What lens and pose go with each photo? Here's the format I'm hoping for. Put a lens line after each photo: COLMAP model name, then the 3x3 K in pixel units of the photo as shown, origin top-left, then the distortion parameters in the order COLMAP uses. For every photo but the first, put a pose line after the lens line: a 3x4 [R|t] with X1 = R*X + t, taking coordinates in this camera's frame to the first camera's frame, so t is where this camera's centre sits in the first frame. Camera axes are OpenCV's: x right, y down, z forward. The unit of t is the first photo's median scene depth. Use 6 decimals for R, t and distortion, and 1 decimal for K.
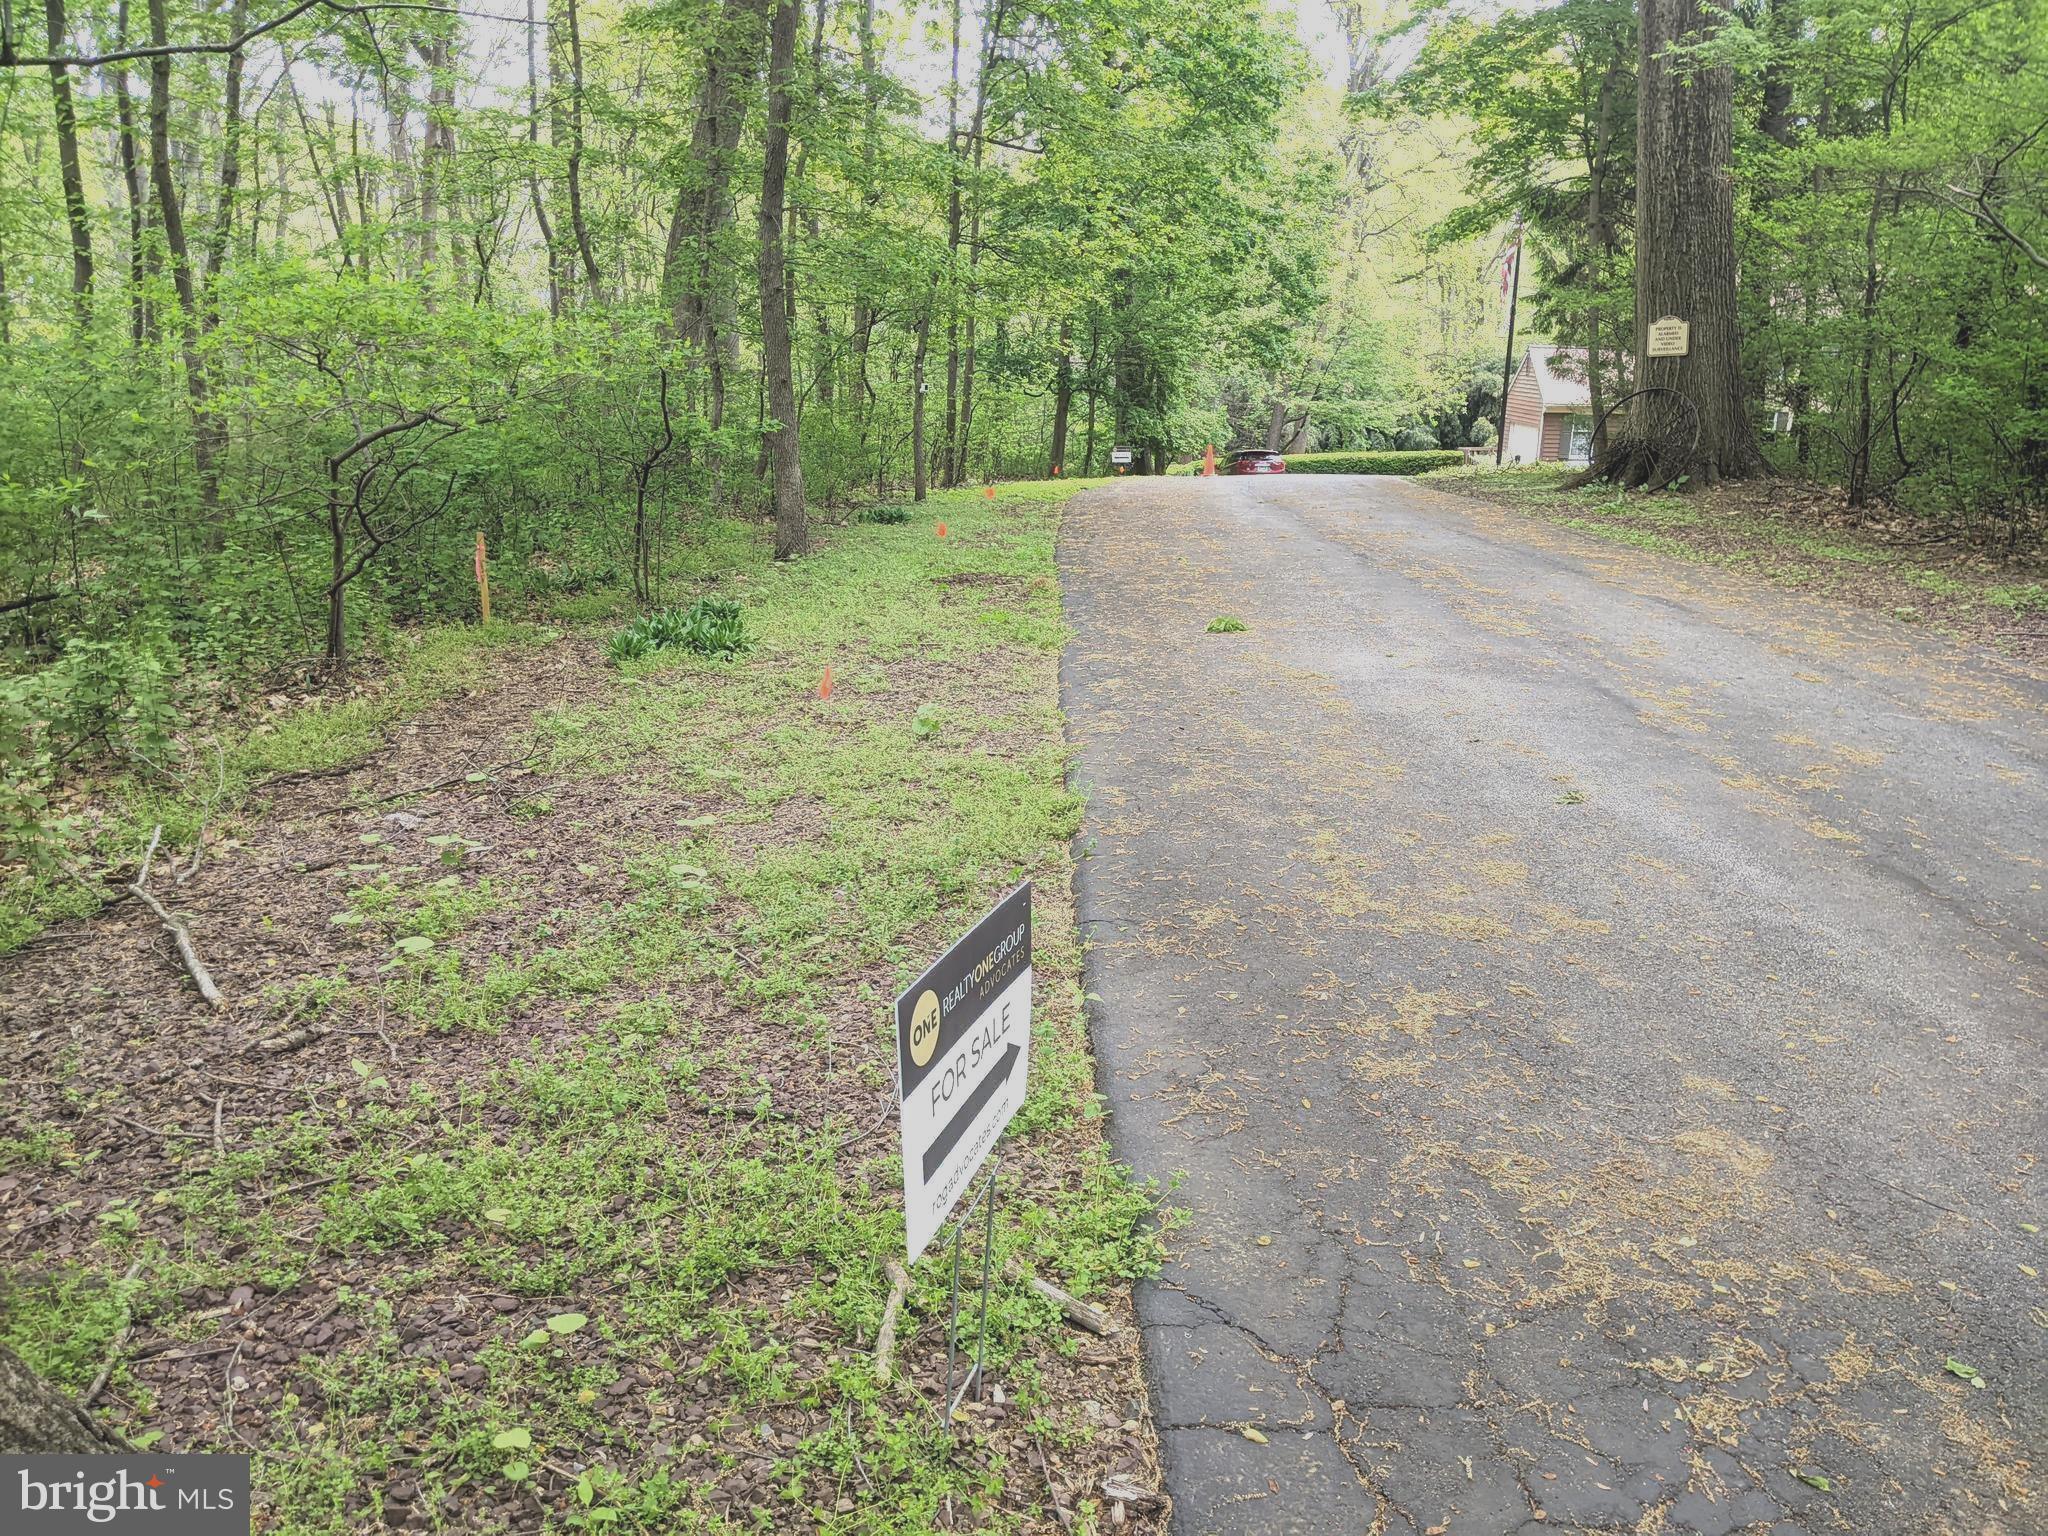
lens RADIAL K [[1618.3, 0, 1024.0], [0, 1618.3, 768.0], [0, 0, 1]] dist [0.066781, -0.115102]
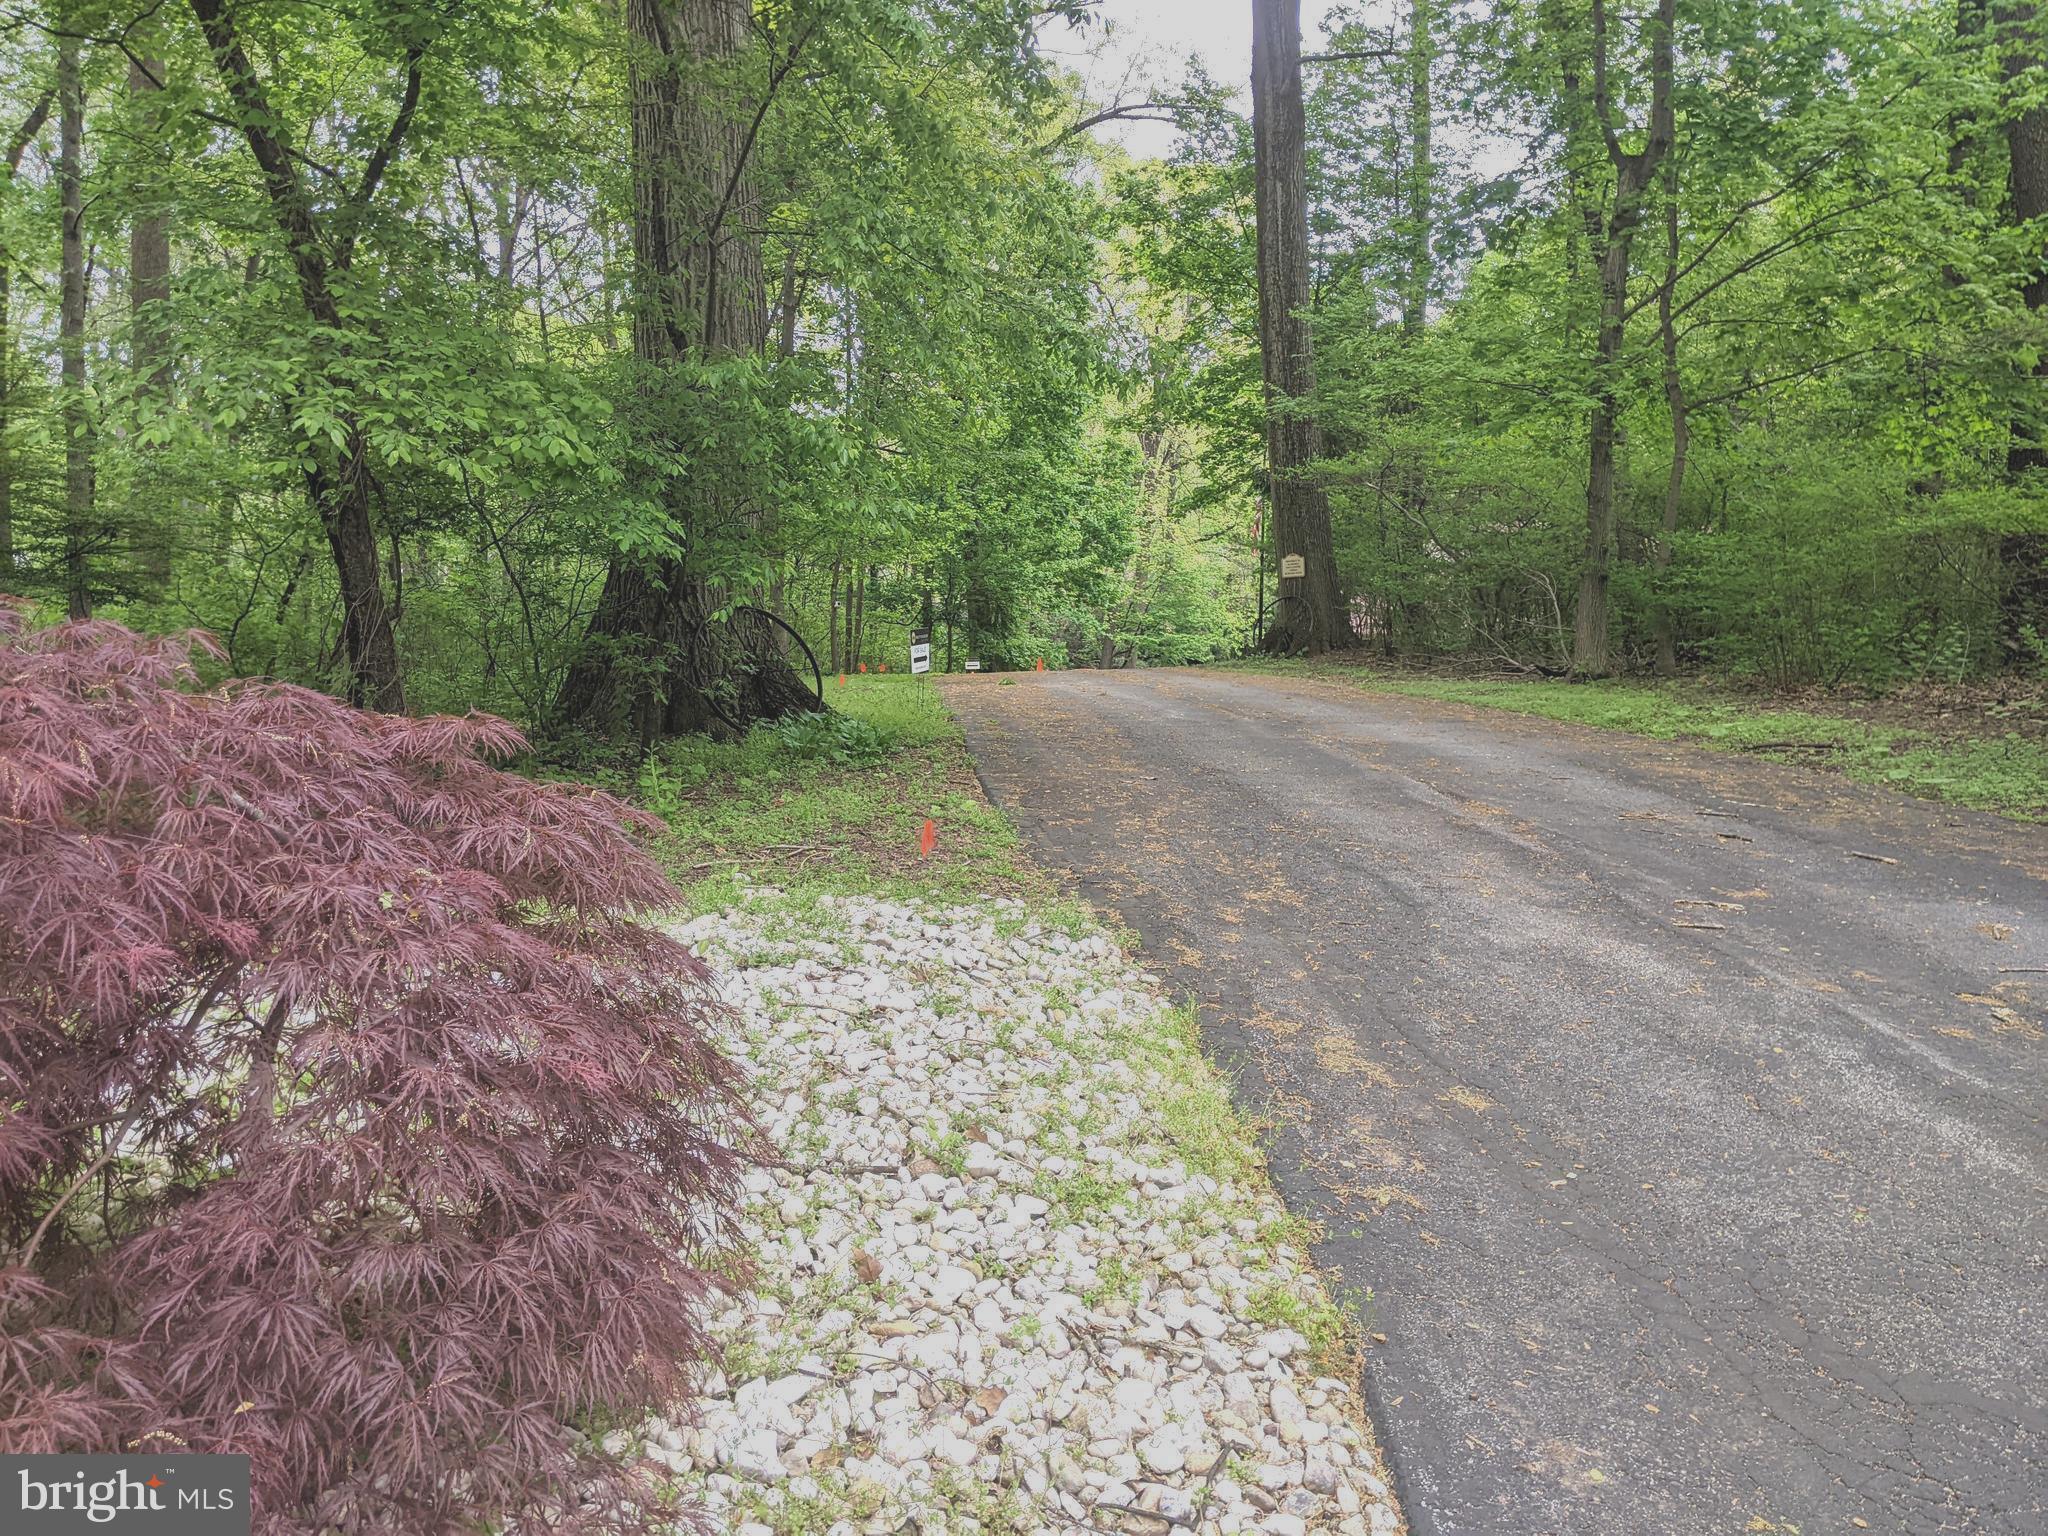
lens RADIAL K [[1618.3, 0, 1024.0], [0, 1618.3, 768.0], [0, 0, 1]] dist [0.066781, -0.115102]
pose [[0.996197, -0.026260, 0.083074, -0.009317], [0.038606, 0.987826, -0.150698, 0.081629], [-0.078105, 0.153332, 0.985083, -0.263626]]
